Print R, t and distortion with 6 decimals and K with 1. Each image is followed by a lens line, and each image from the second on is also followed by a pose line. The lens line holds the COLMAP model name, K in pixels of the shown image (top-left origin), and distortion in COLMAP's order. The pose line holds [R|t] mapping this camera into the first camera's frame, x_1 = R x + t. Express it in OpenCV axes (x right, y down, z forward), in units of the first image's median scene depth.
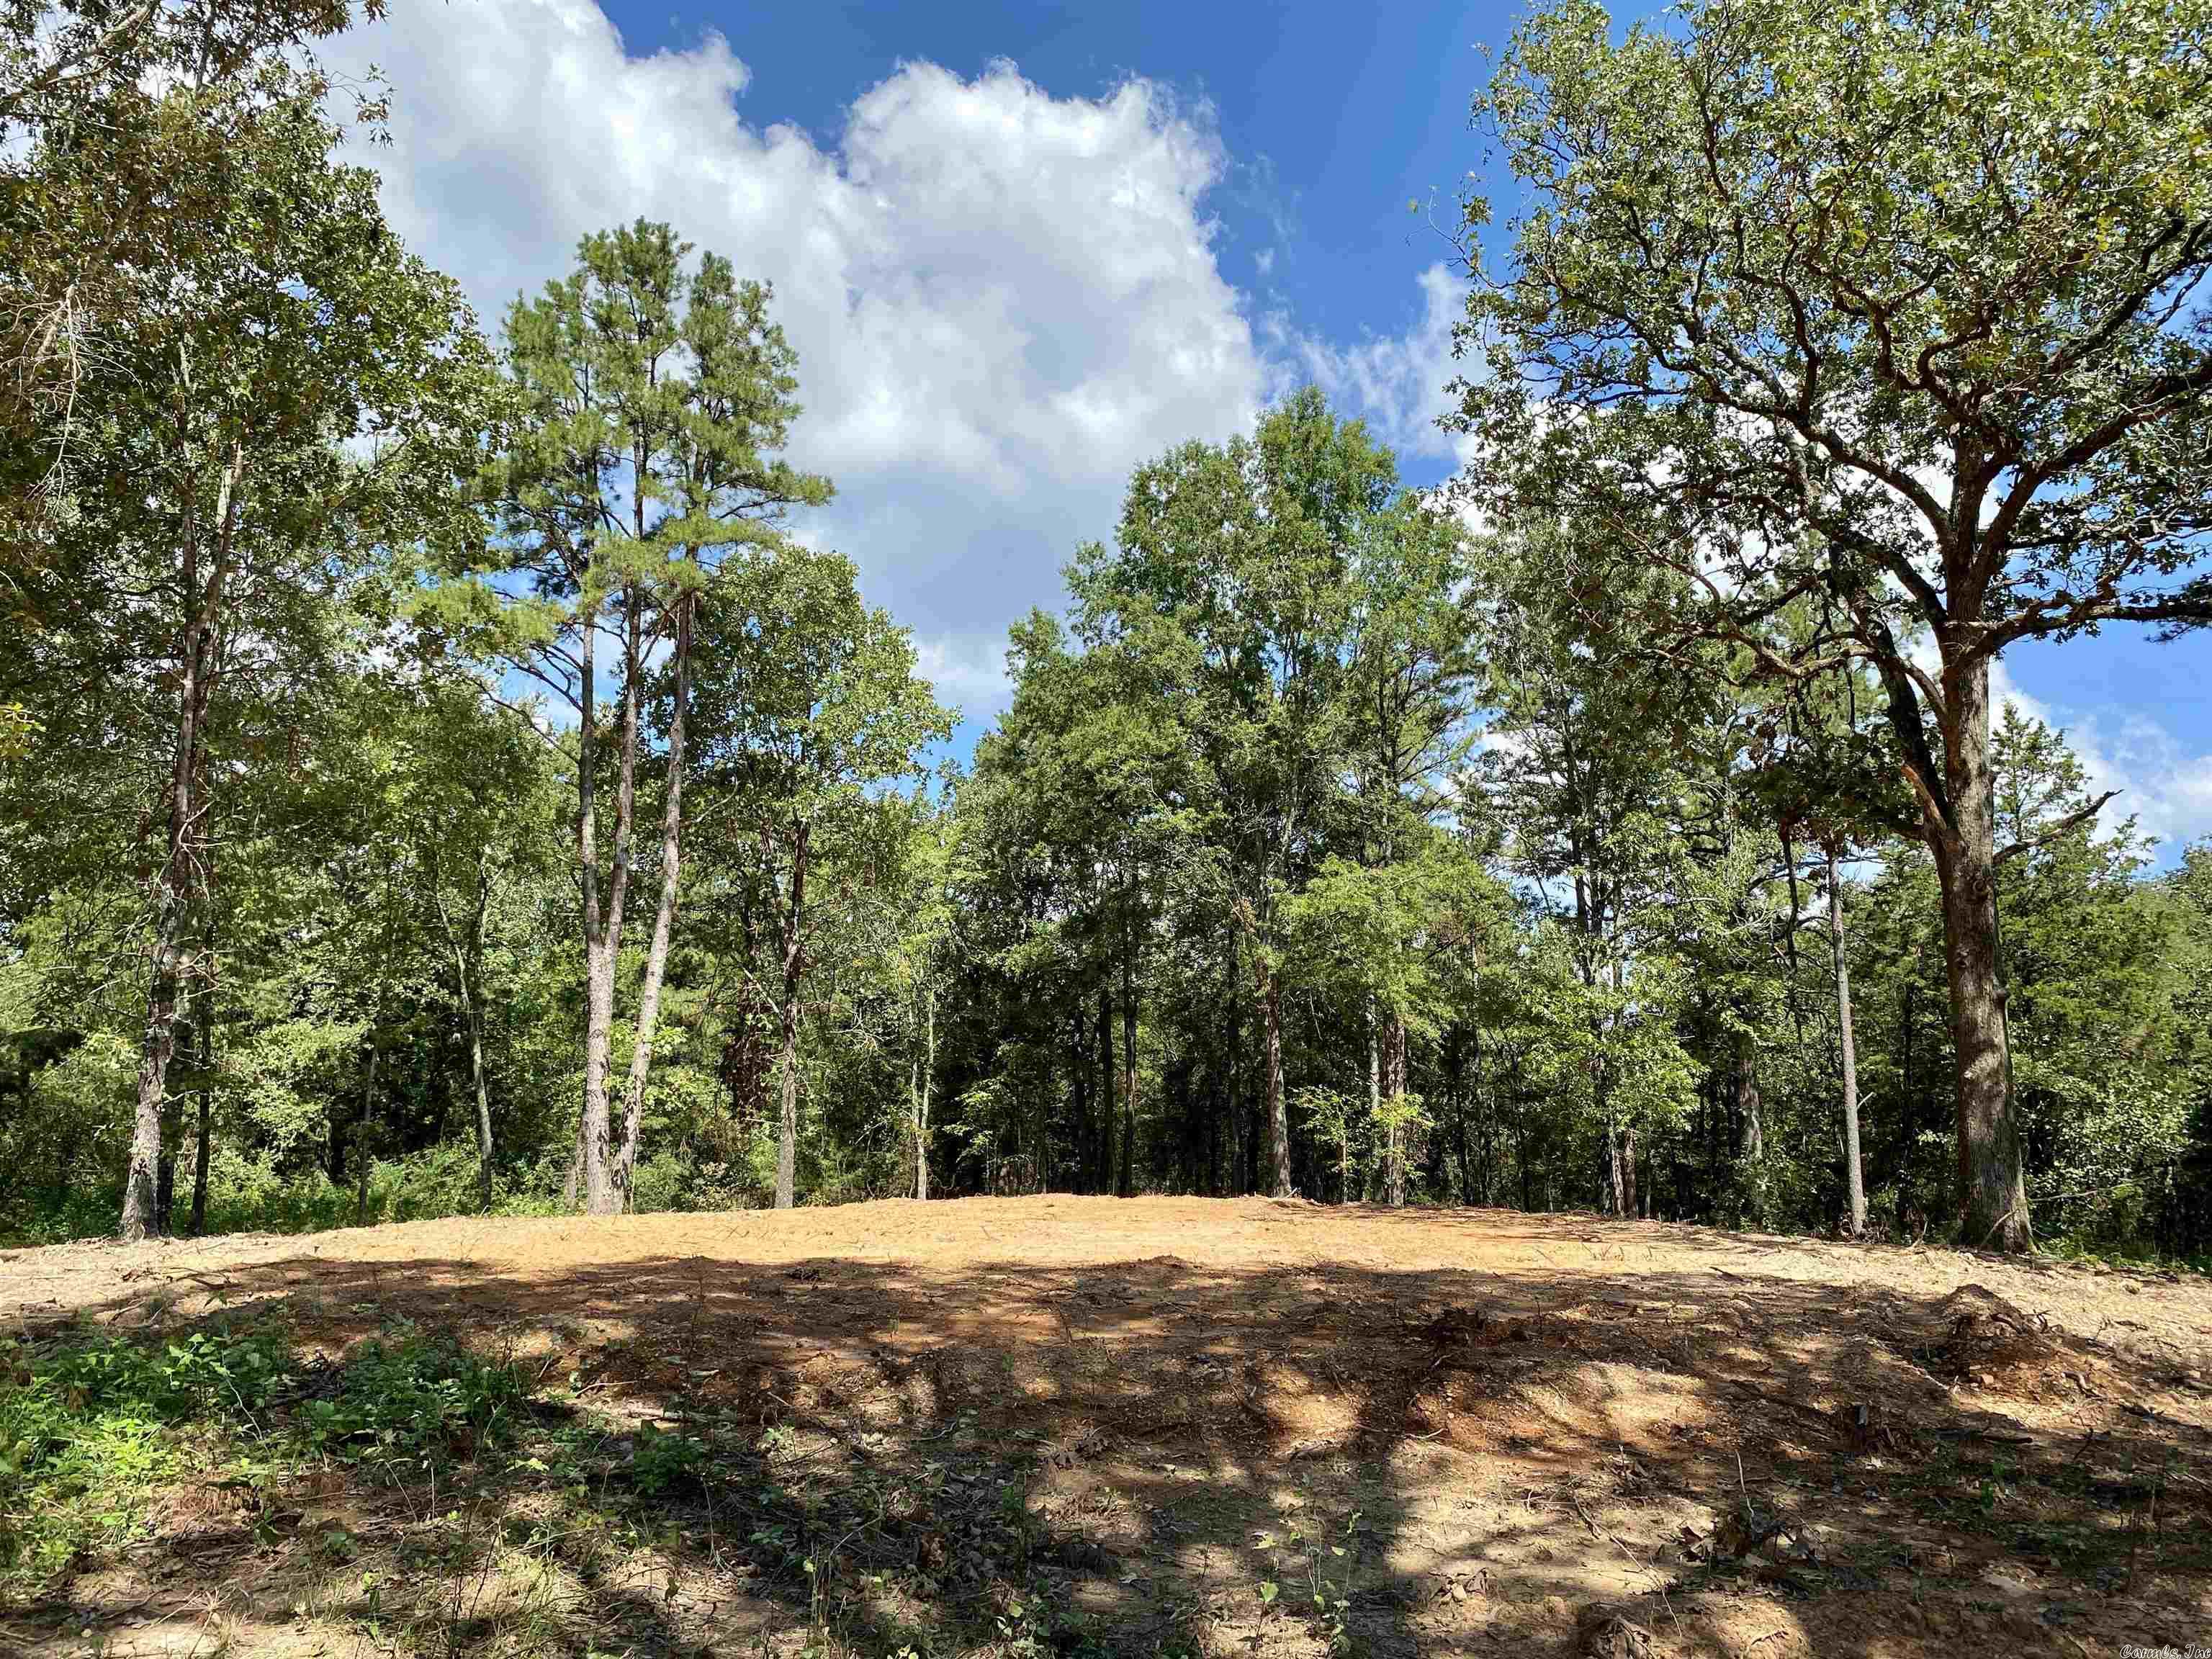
lens RADIAL K [[1656.7, 0, 1132.1], [0, 1656.7, 829.6], [0, 0, 1]] dist [0.000628, -0.008240]
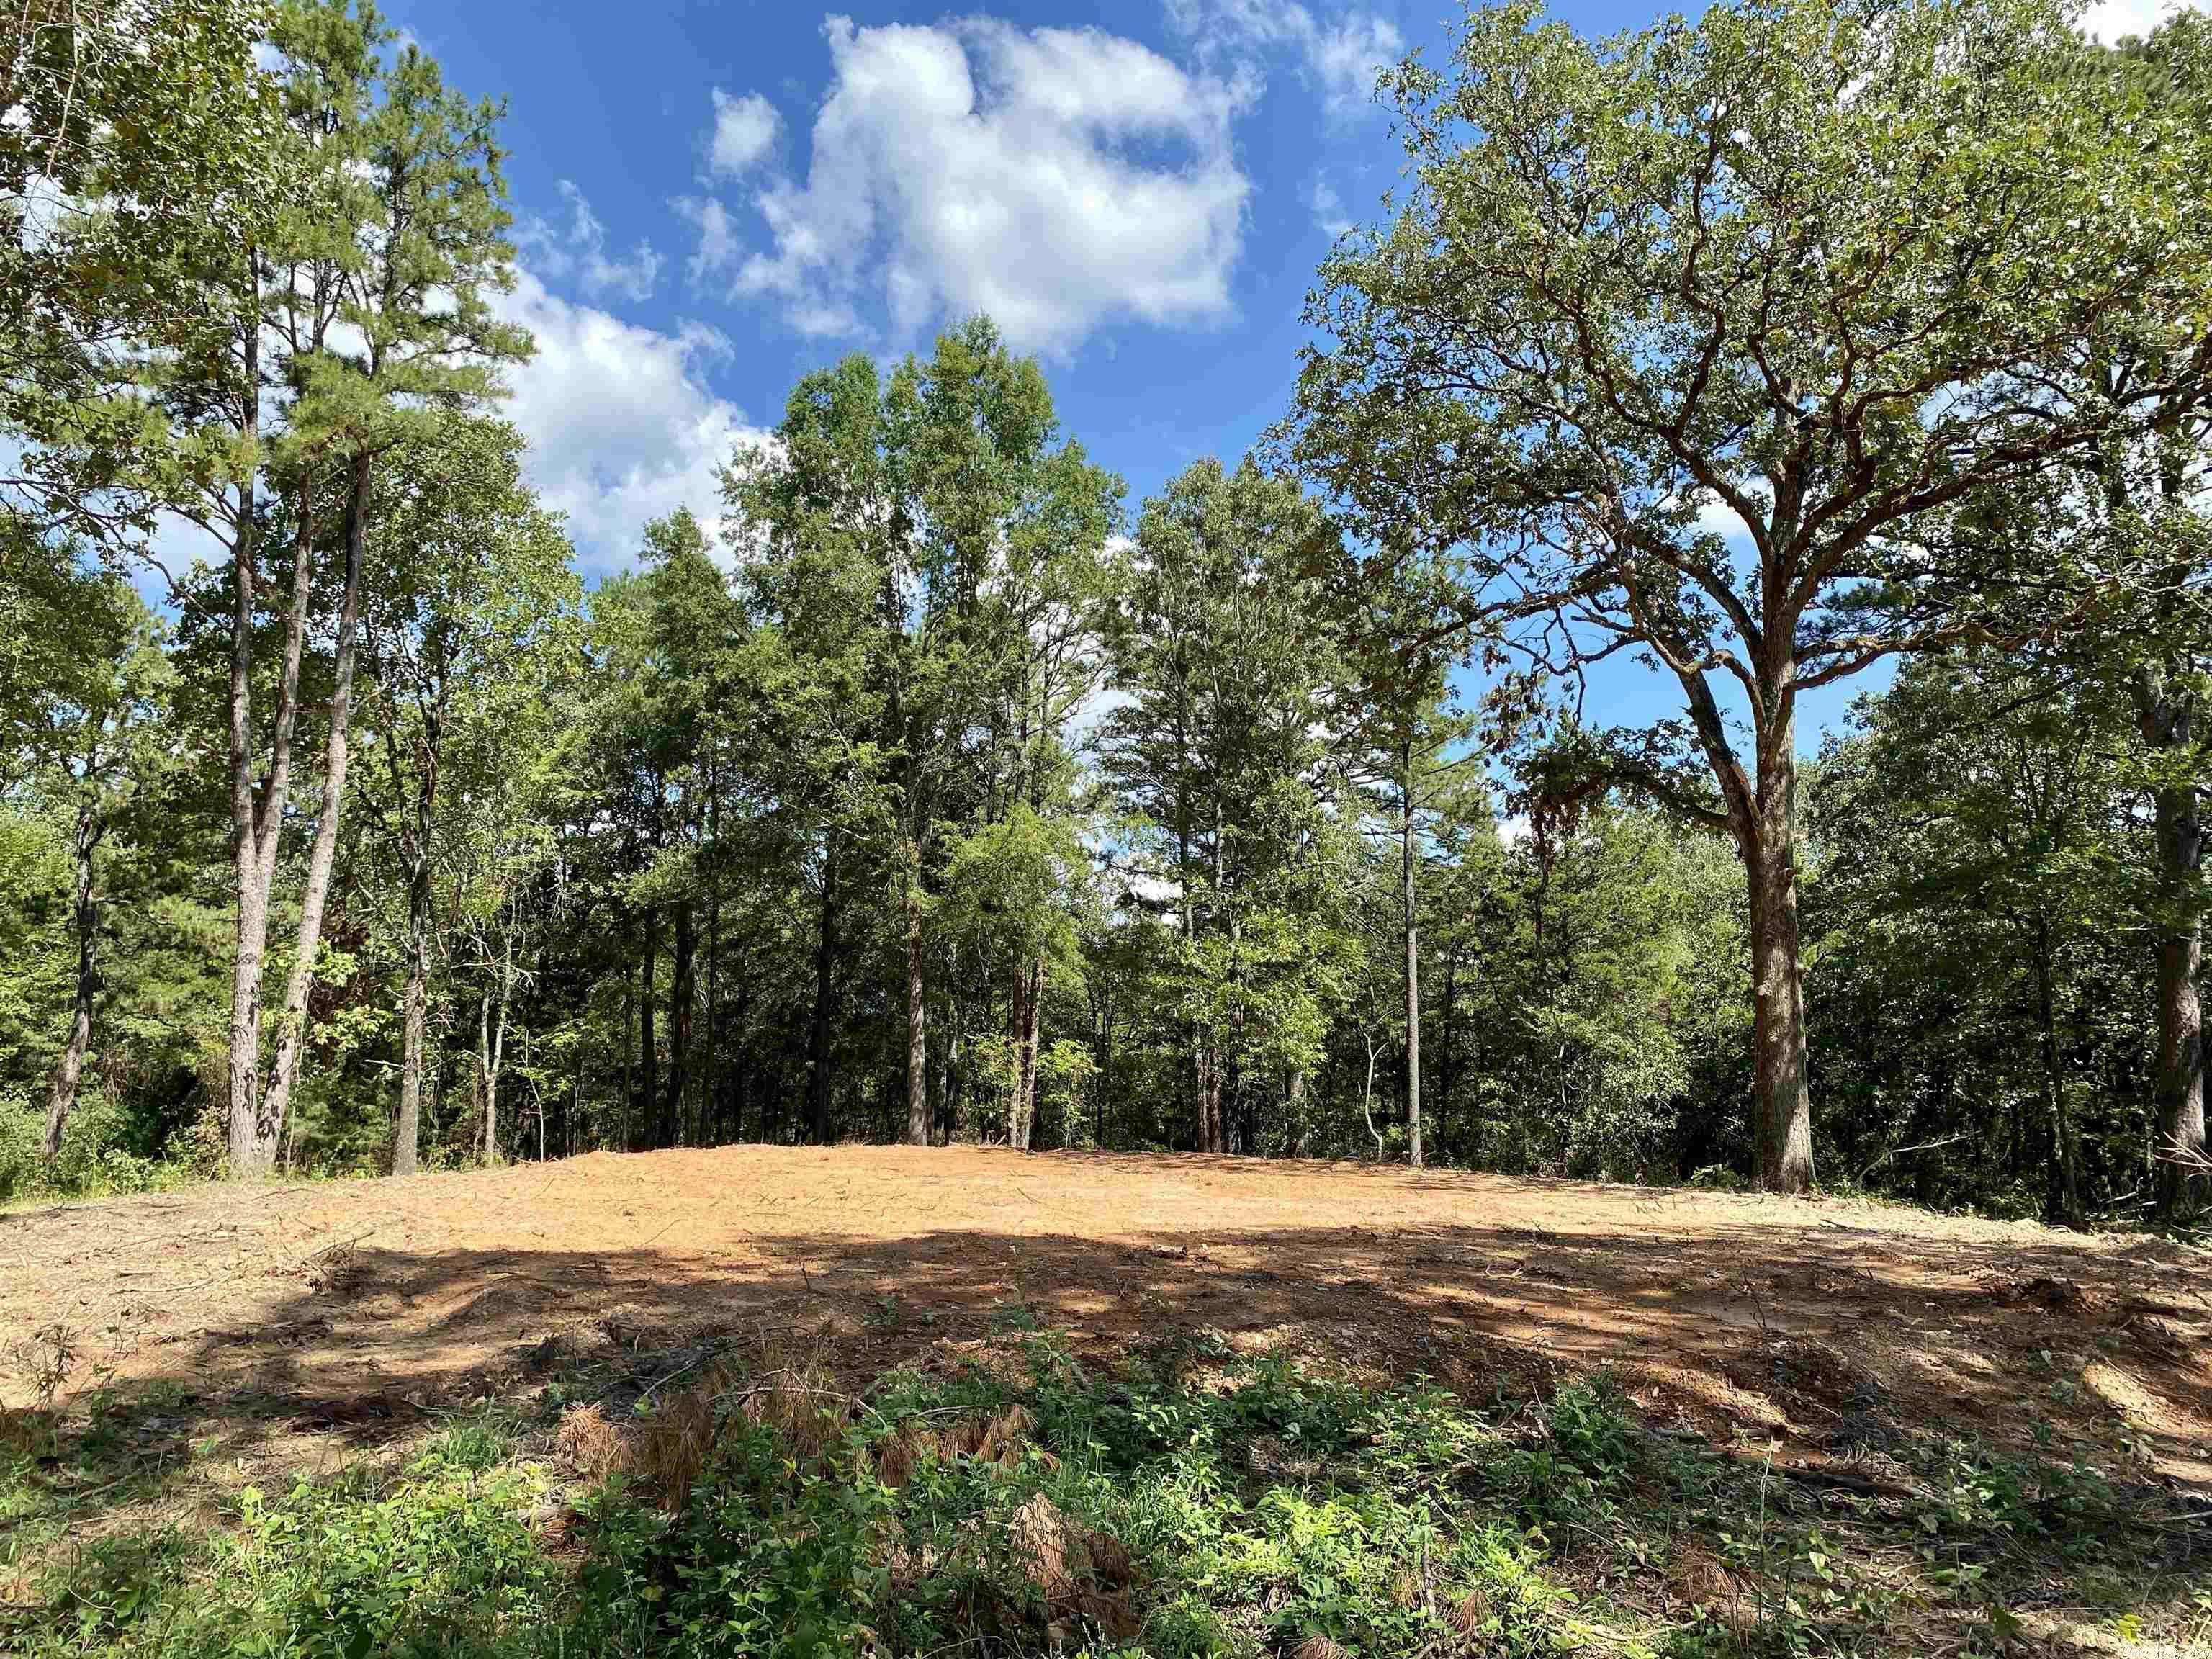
lens RADIAL K [[1656.7, 0, 1132.1], [0, 1656.7, 829.6], [0, 0, 1]] dist [0.000628, -0.008240]
pose [[0.933471, 0.057580, 0.354002, -0.153264], [-0.071593, 0.997079, 0.026604, 0.001042], [-0.351436, -0.050178, 0.934866, 0.052917]]
